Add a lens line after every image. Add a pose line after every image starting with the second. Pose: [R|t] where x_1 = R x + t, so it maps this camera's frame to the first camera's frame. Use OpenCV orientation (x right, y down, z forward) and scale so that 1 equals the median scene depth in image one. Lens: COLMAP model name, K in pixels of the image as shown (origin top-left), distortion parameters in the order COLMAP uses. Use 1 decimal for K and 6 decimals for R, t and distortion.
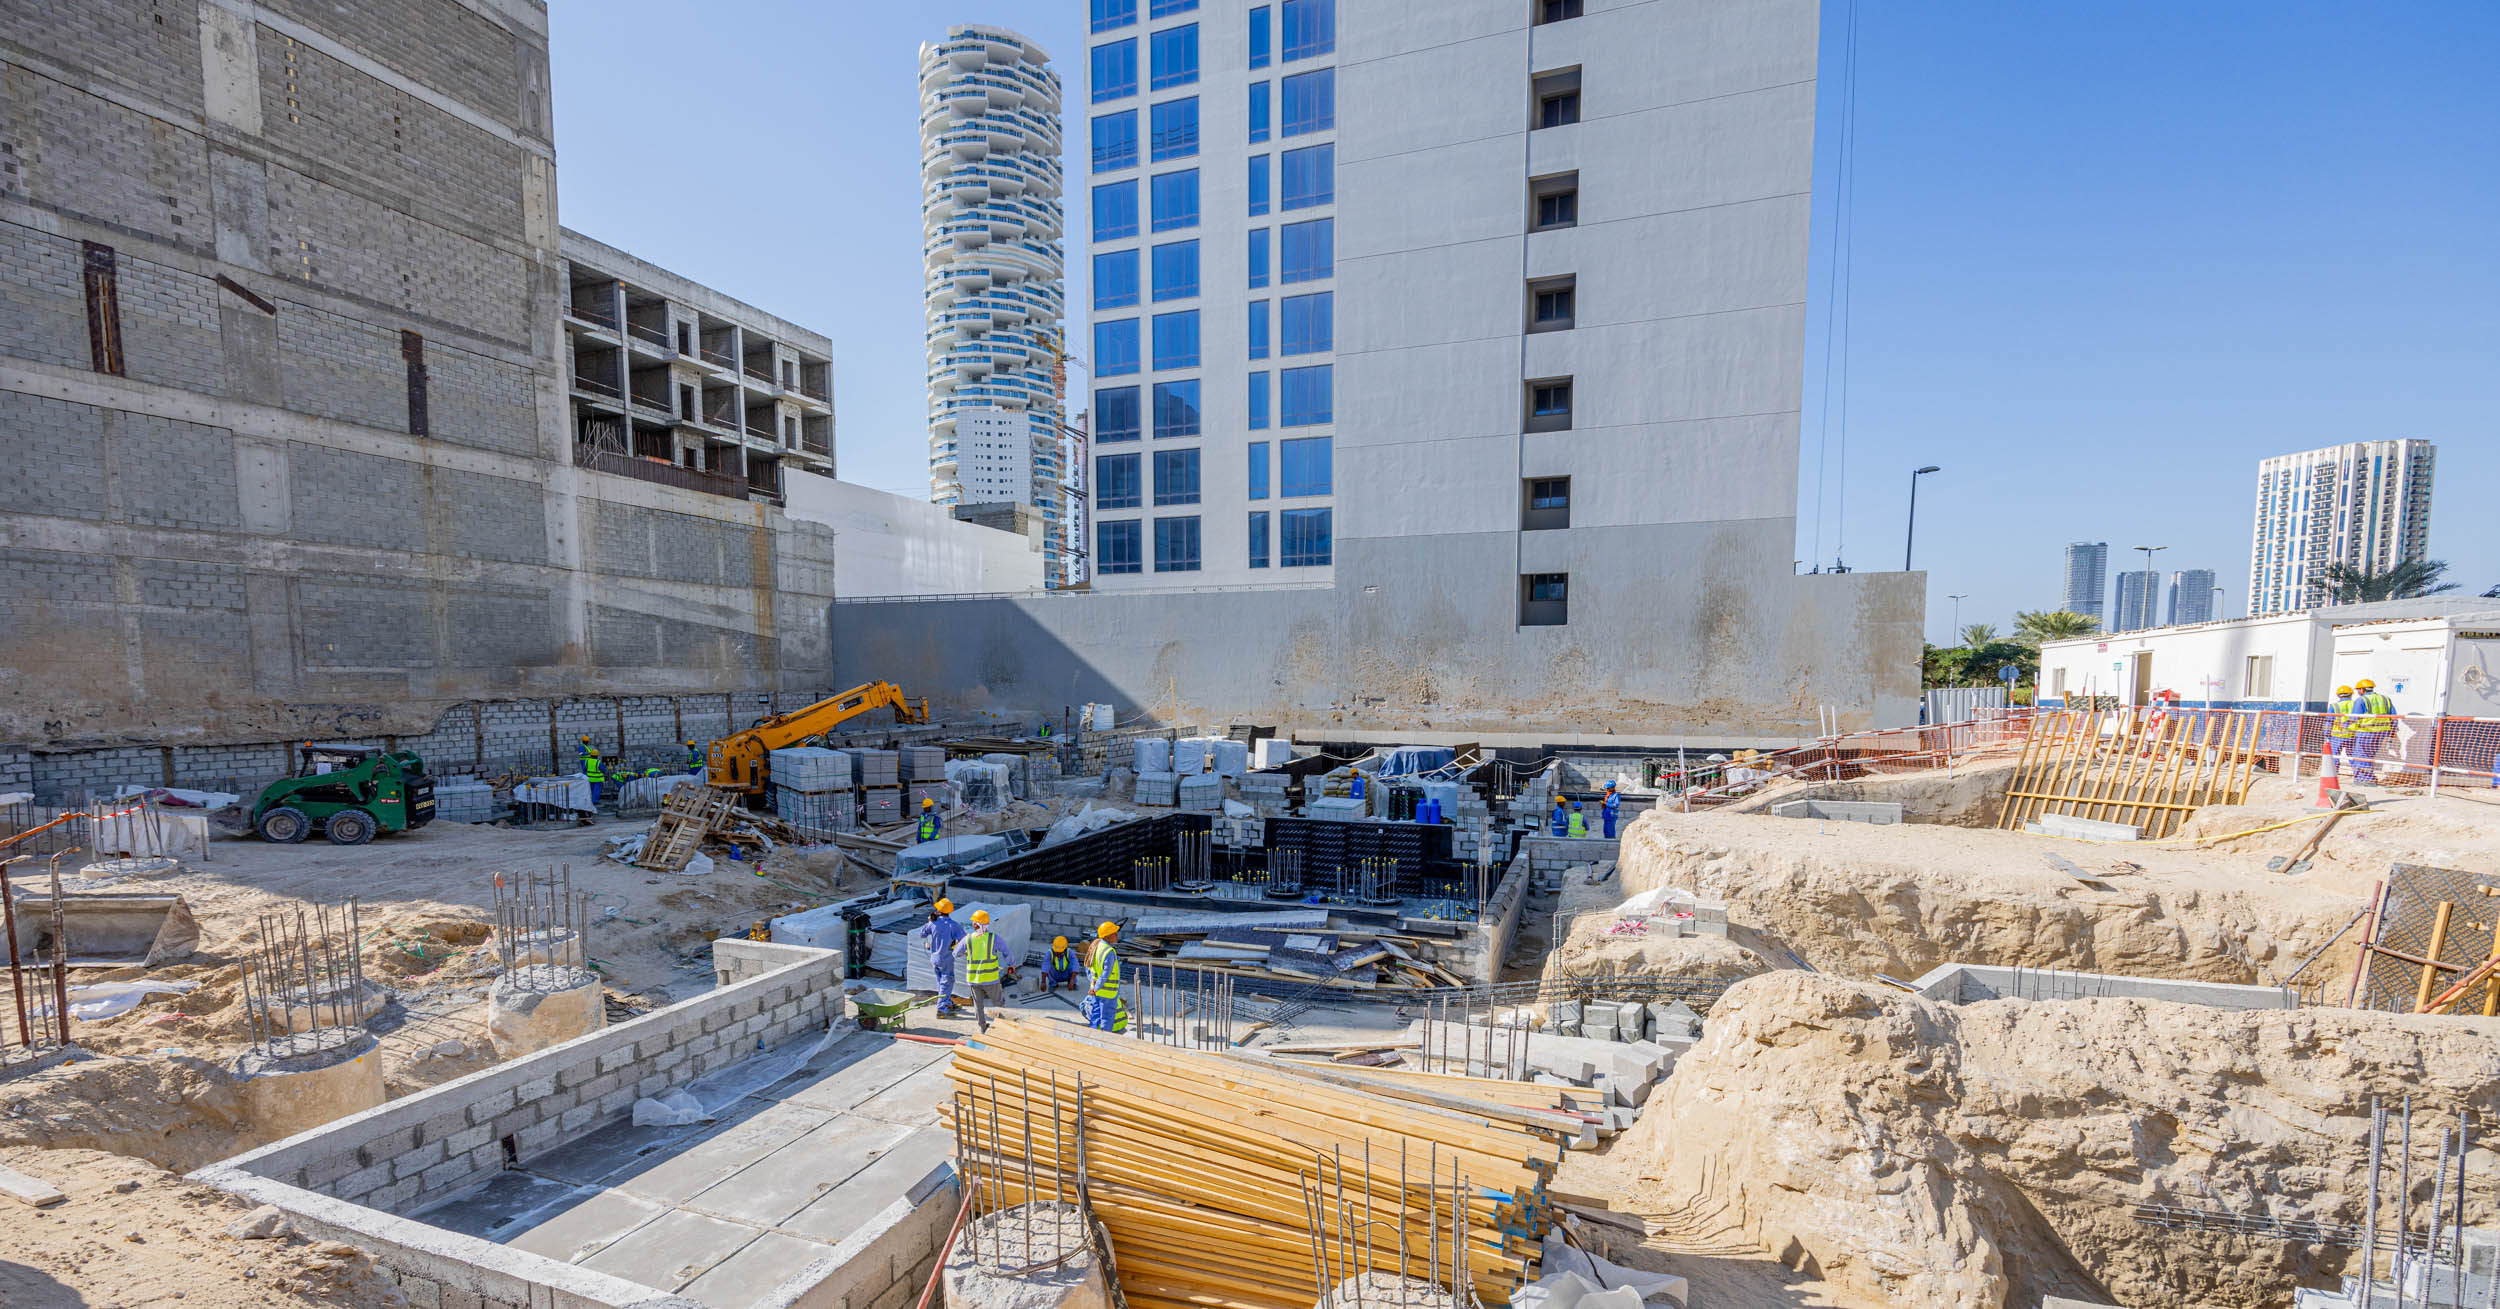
lens RADIAL K [[1031.0, 0, 1258.8], [0, 1031.0, 785.3], [0, 0, 1]] dist [-0.014118, 0.000859]
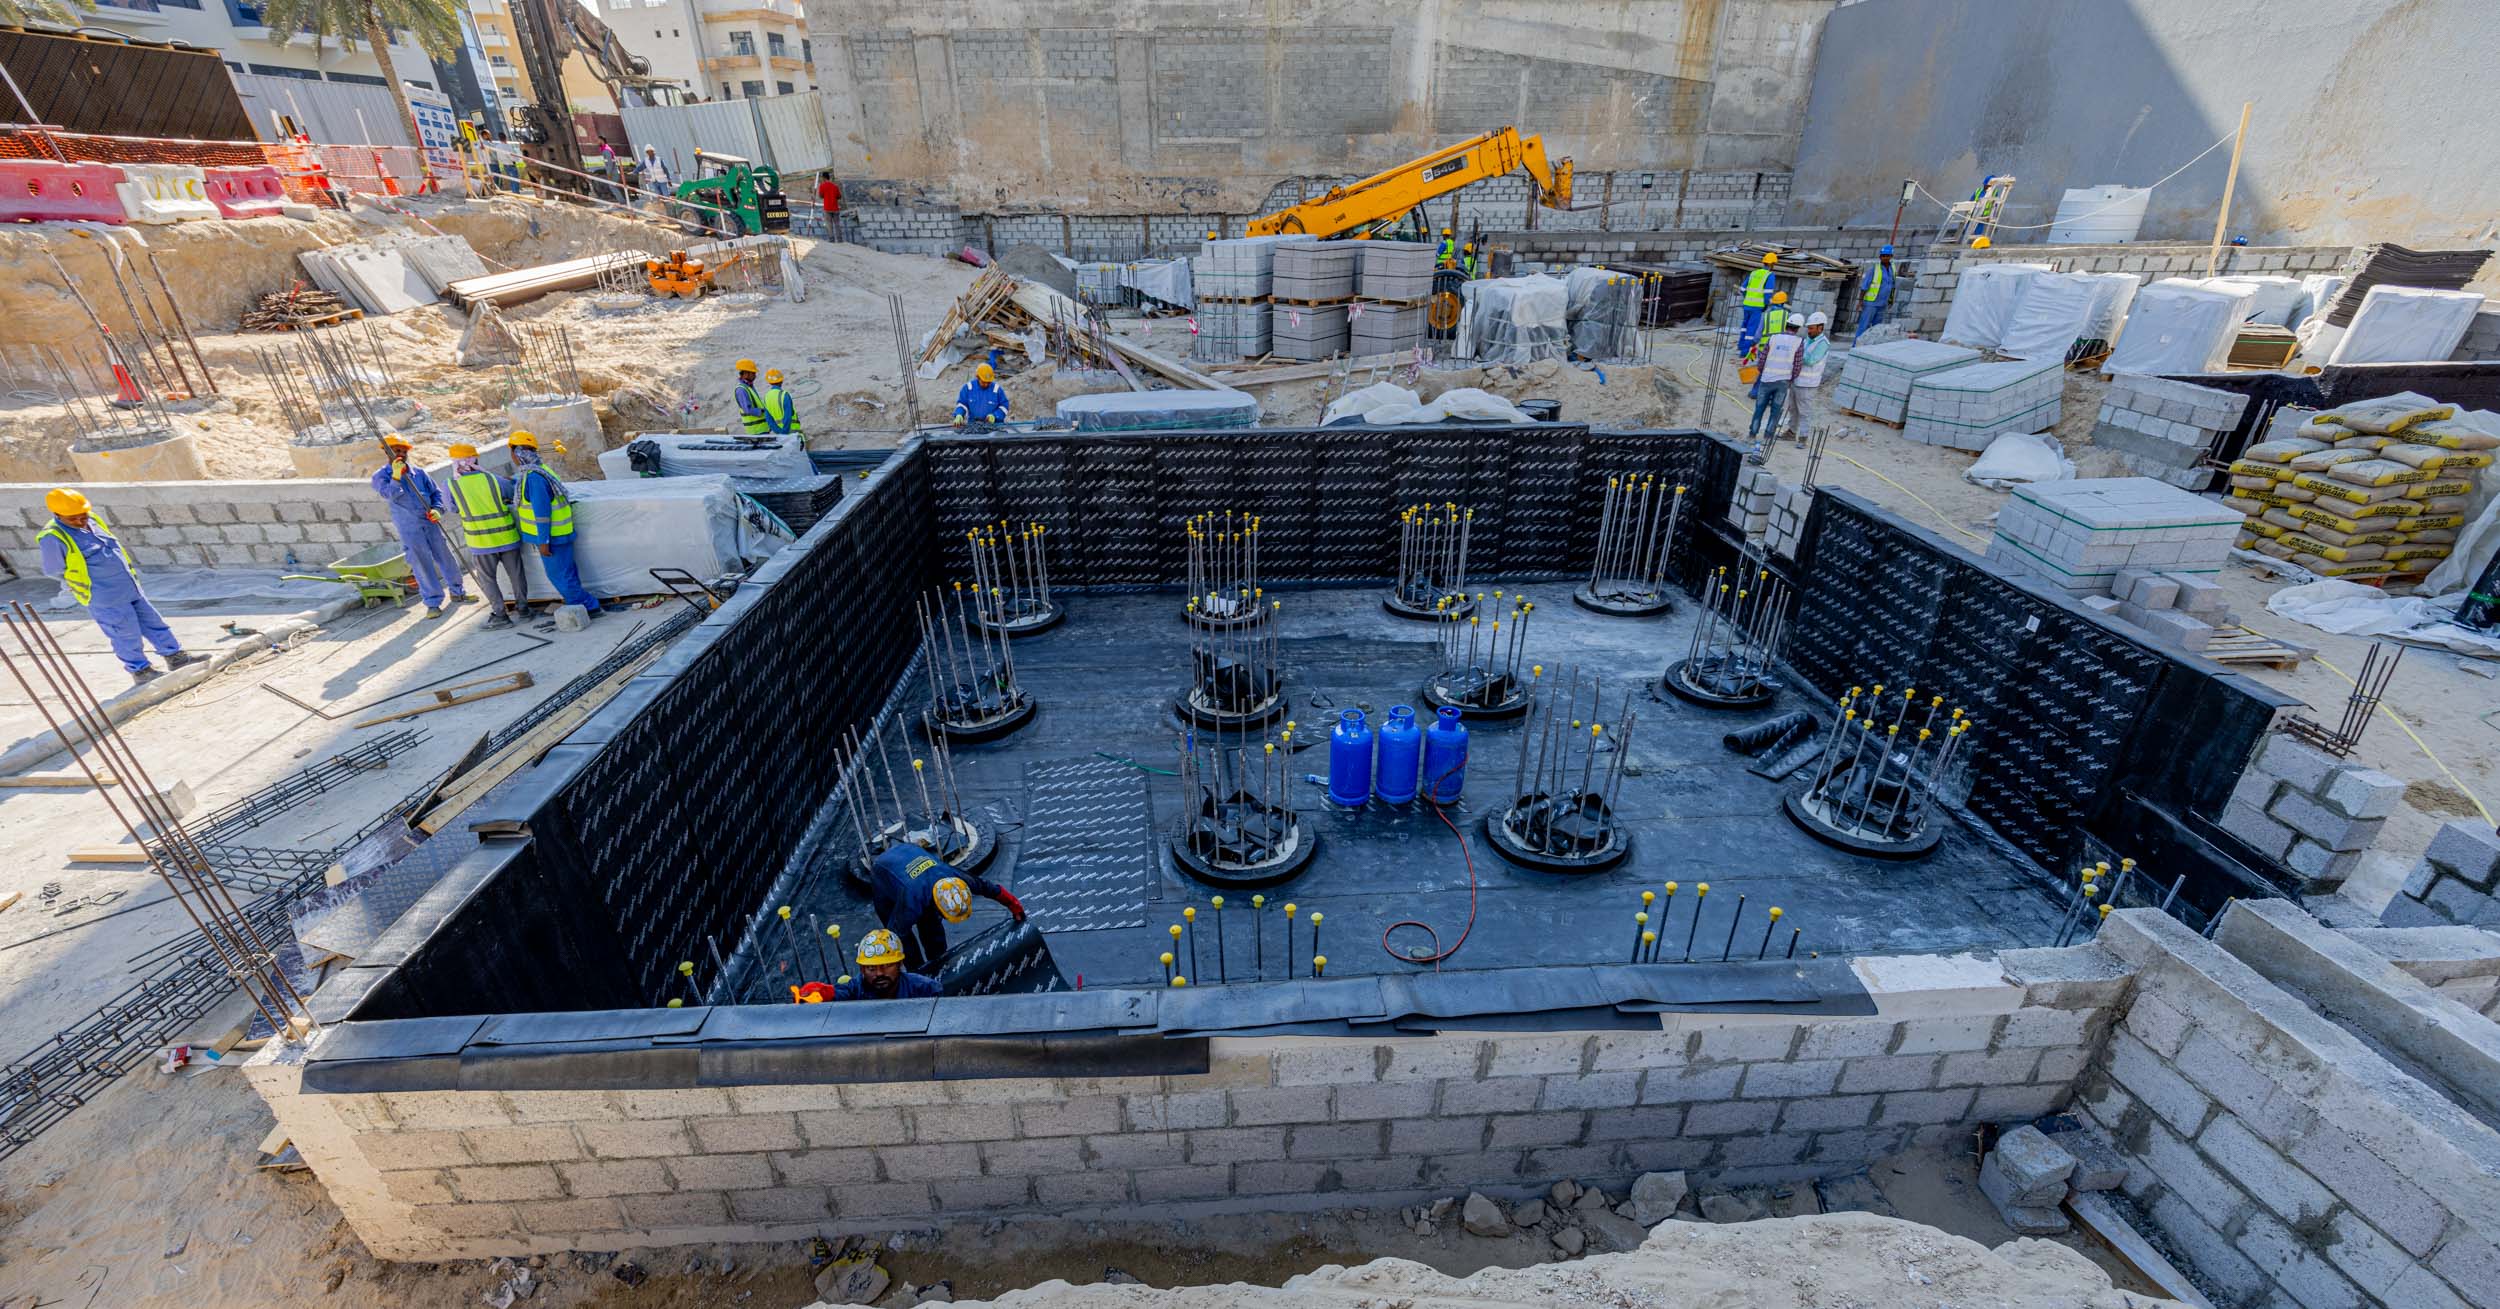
lens RADIAL K [[1031.0, 0, 1166.2], [0, 1031.0, 757.3], [0, 0, 1]] dist [-0.014118, 0.000859]
pose [[0.361361, 0.450392, -0.816435, 0.419880], [-0.092243, 0.888575, 0.449361, -0.041537], [0.927852, -0.087071, 0.362642, 1.005007]]
